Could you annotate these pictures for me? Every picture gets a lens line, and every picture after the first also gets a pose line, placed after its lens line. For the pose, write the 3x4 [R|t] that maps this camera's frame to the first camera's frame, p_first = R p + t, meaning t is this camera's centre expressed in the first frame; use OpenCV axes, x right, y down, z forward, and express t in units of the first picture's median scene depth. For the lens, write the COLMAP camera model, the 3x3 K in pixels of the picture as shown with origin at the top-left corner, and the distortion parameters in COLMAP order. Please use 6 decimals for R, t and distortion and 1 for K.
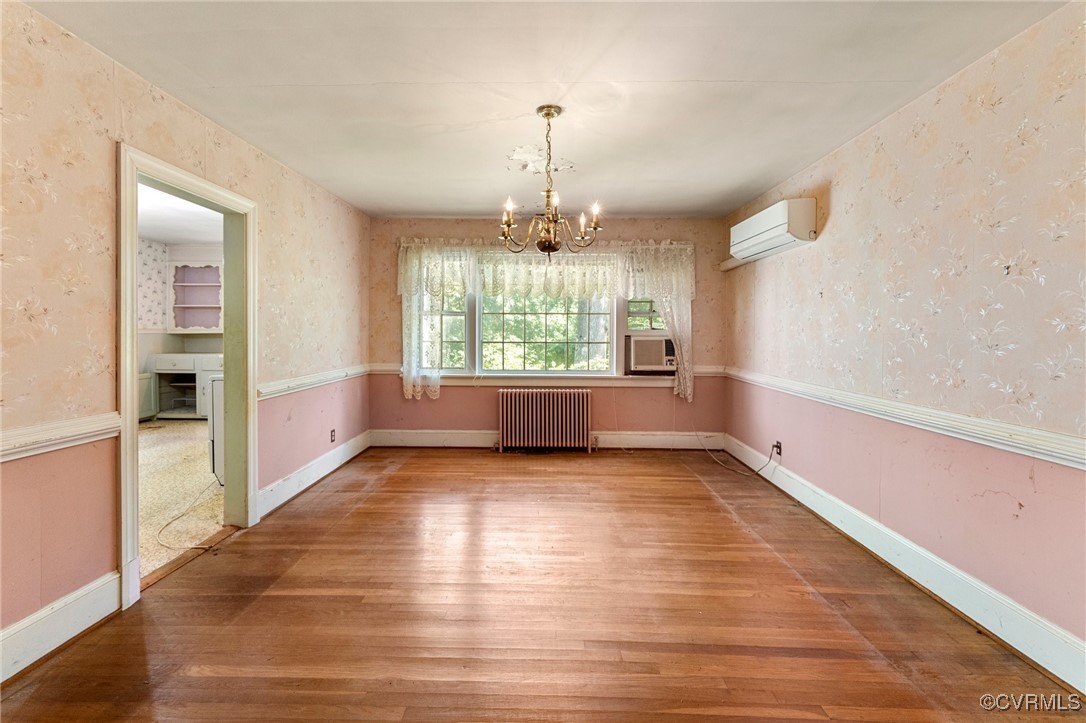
lens RADIAL K [[453.5, 0, 536.4], [0, 453.5, 340.7], [0, 0, 1]] dist [-0.003787, 0.000627]
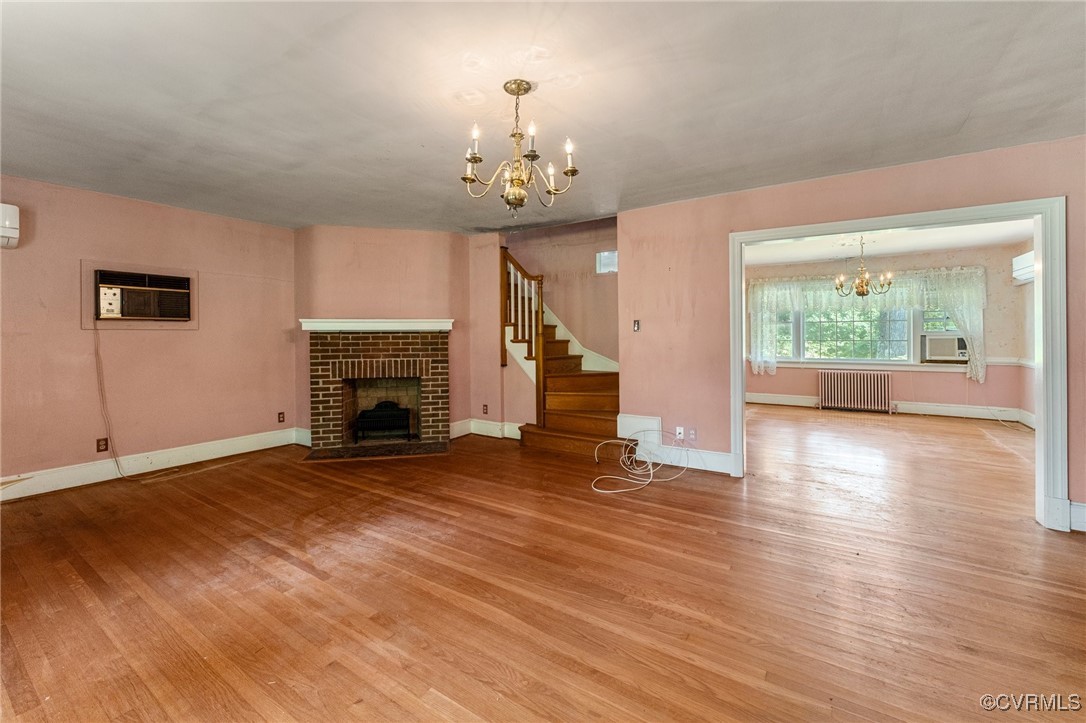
lens RADIAL K [[453.5, 0, 543.9], [0, 453.5, 338.0], [0, 0, 1]] dist [-0.003787, 0.000627]
pose [[0.845116, -0.007531, -0.534531, -0.046888], [0.005977, 0.999971, -0.004638, -0.003449], [0.534550, 0.000724, 0.845136, -0.849205]]
